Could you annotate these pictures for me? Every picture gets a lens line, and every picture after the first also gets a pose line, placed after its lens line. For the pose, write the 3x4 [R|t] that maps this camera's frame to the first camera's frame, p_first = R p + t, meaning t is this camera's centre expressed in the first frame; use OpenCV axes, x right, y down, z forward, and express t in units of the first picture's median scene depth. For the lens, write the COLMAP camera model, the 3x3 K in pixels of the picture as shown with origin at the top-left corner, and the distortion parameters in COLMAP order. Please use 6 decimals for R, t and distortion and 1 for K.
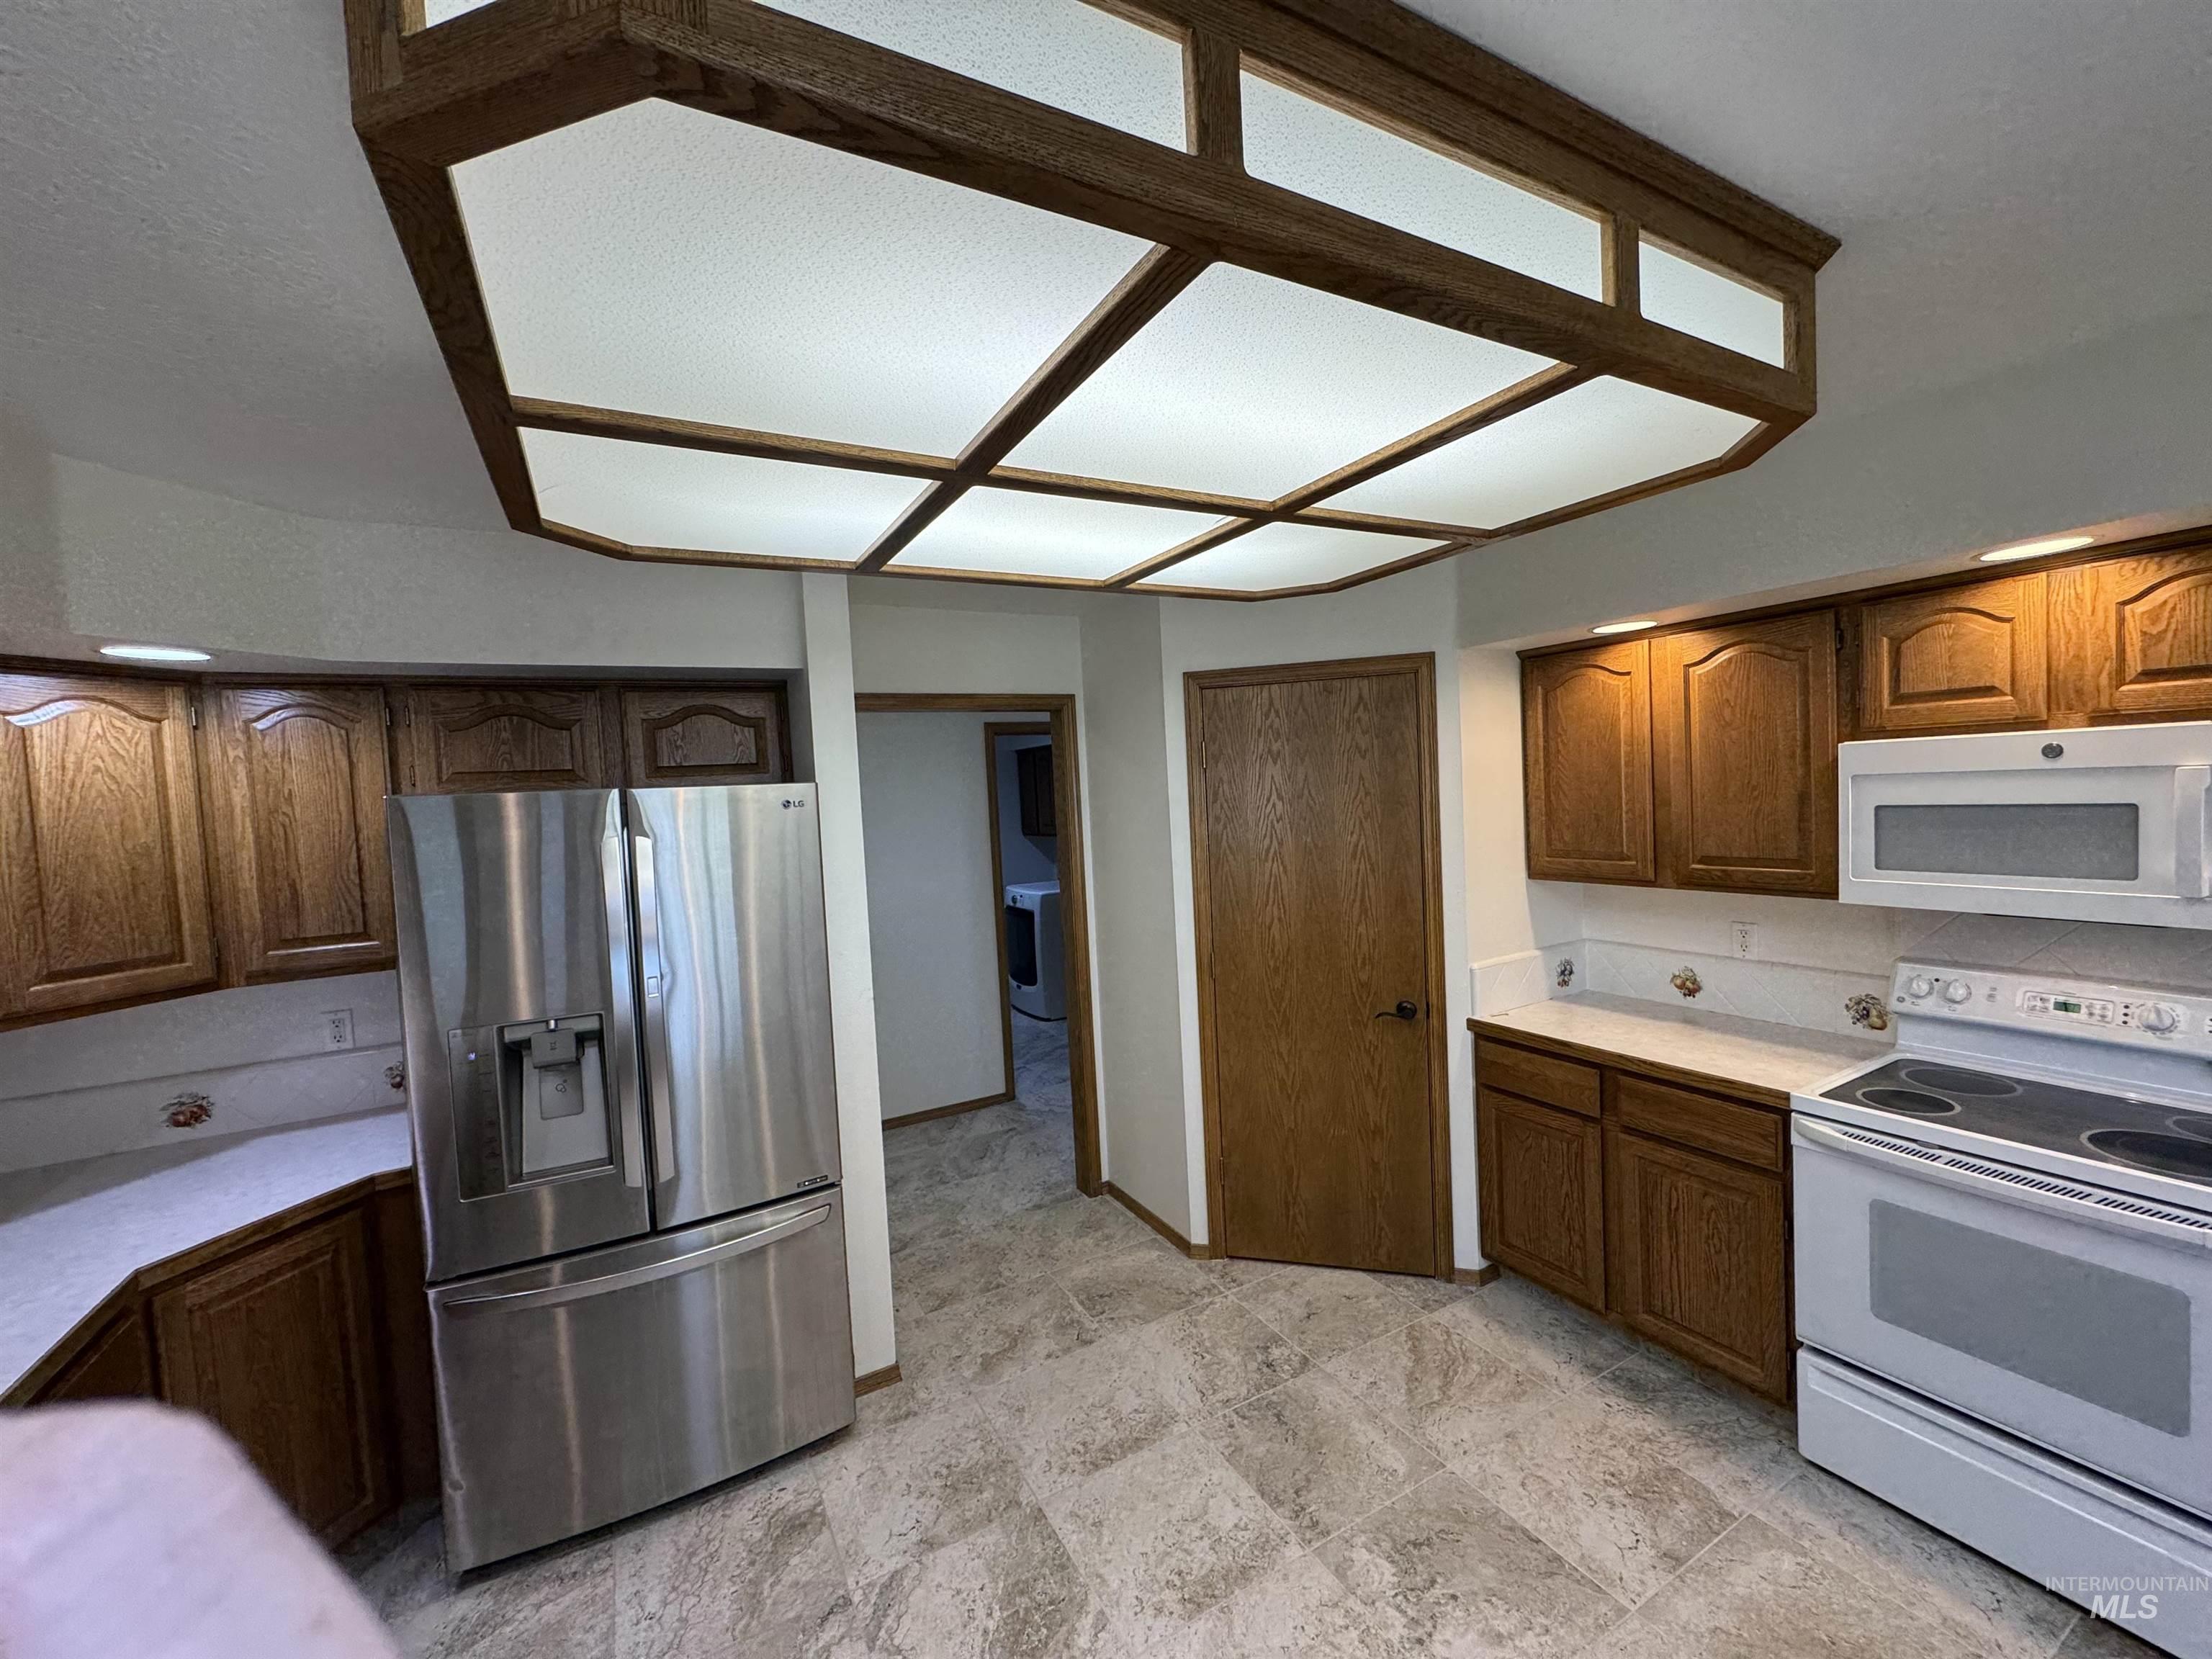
lens RADIAL K [[882.4, 0, 1106.7], [0, 882.4, 830.9], [0, 0, 1]] dist [-0.002258, 0.000609]
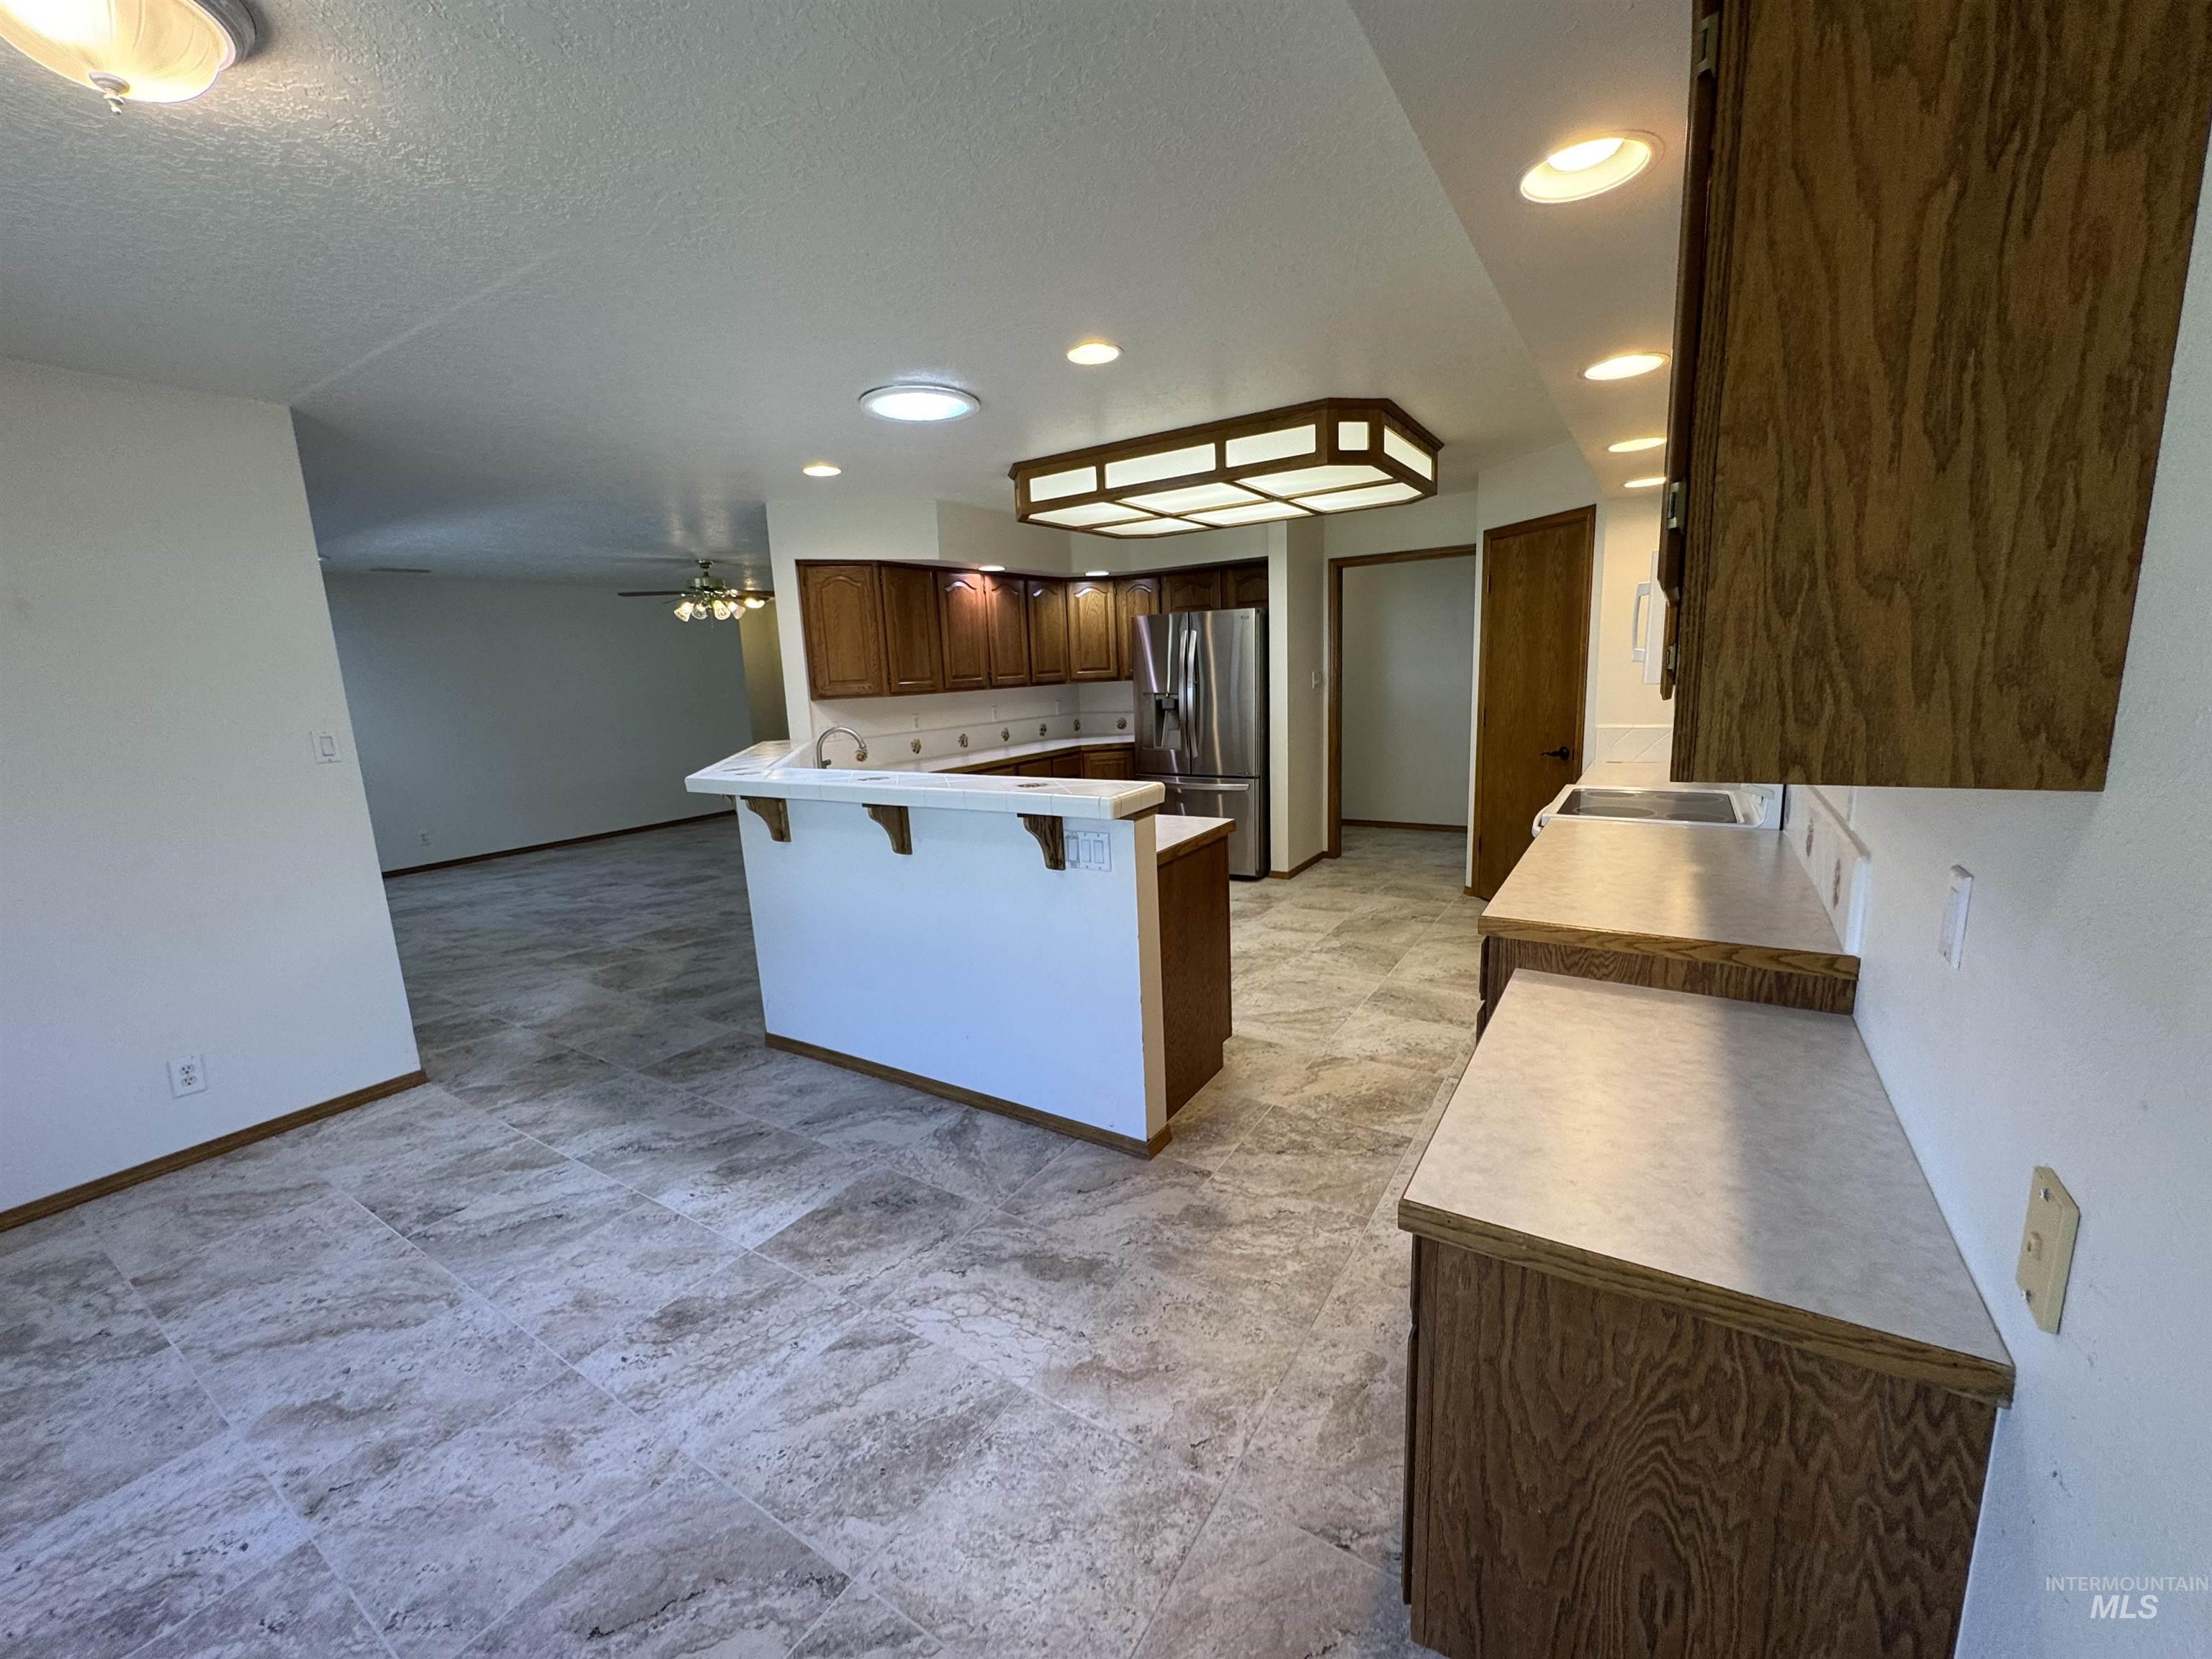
lens RADIAL K [[884.1, 0, 1103.4], [0, 884.1, 830.7], [0, 0, 1]] dist [-0.003975, 0.000776]
pose [[0.474067, 0.193788, -0.858898, 1.594089], [-0.022127, 0.977793, 0.208400, 0.043834], [0.880210, -0.079790, 0.467828, -0.509578]]
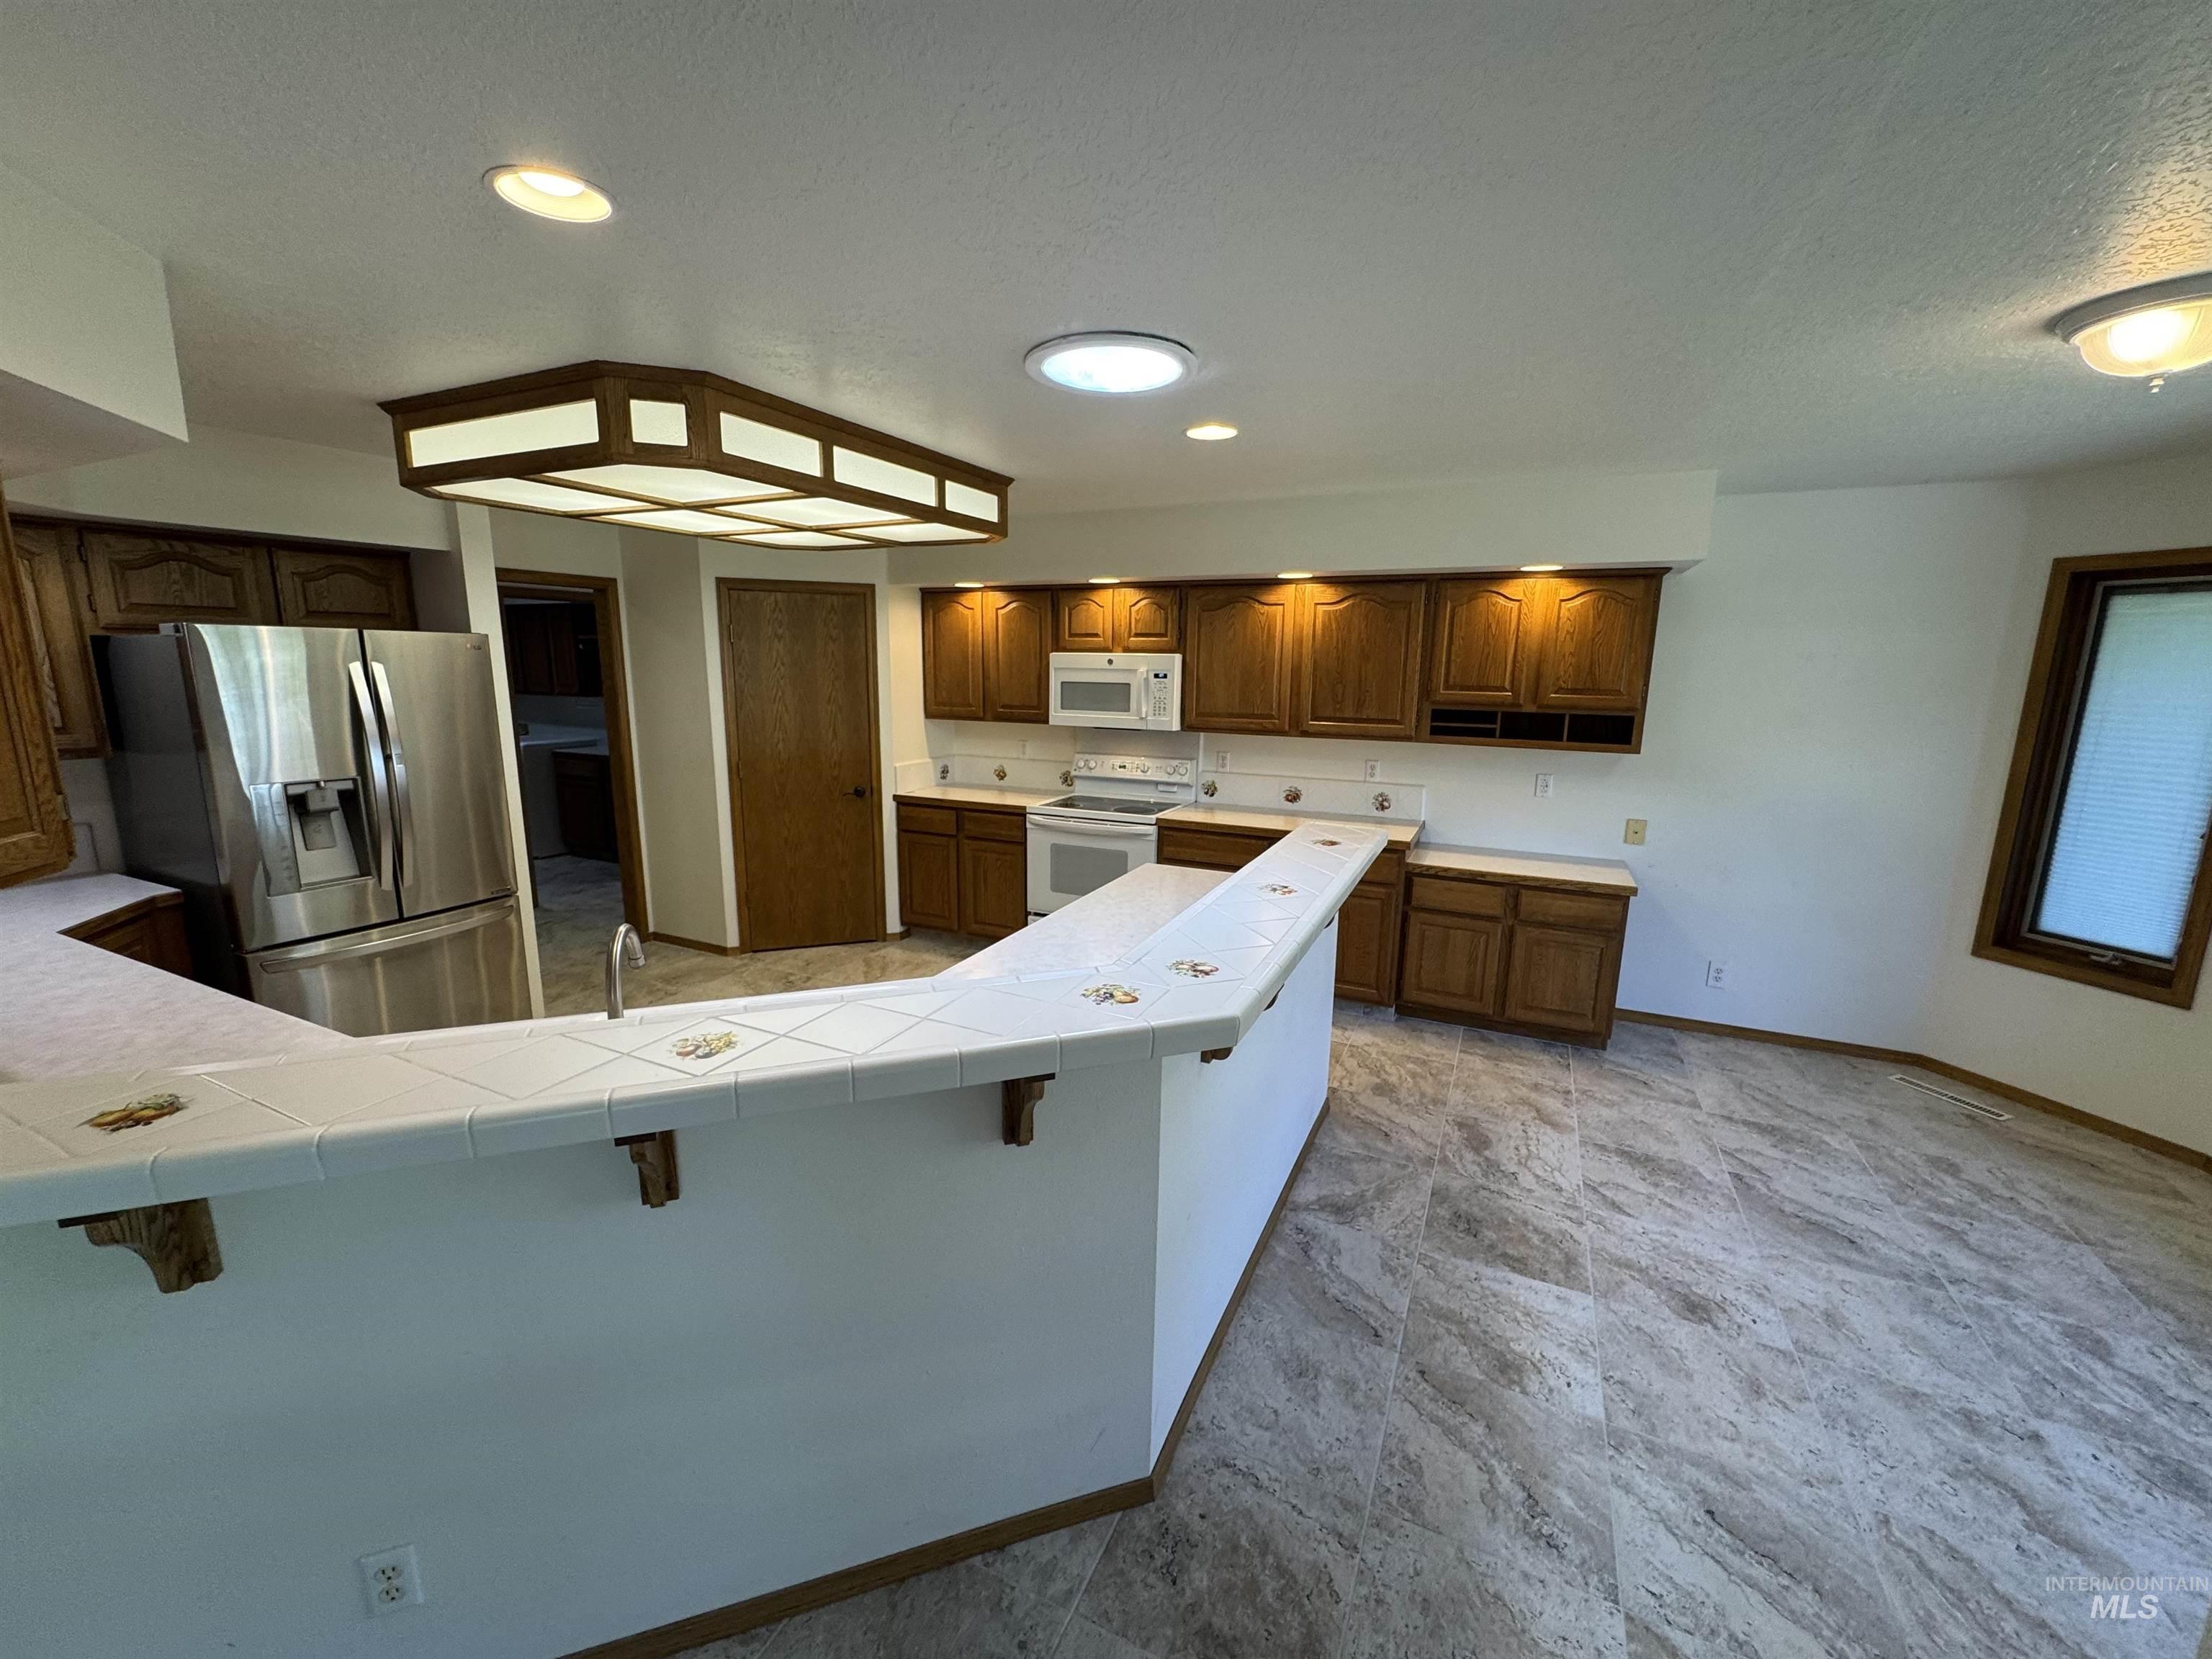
lens RADIAL K [[884.1, 0, 1103.4], [0, 884.1, 830.7], [0, 0, 1]] dist [-0.003975, 0.000776]
pose [[0.812690, -0.049585, 0.580582, -0.355541], [-0.027541, 0.991991, 0.123273, 0.062677], [-0.582045, -0.116172, 0.804815, -0.861240]]
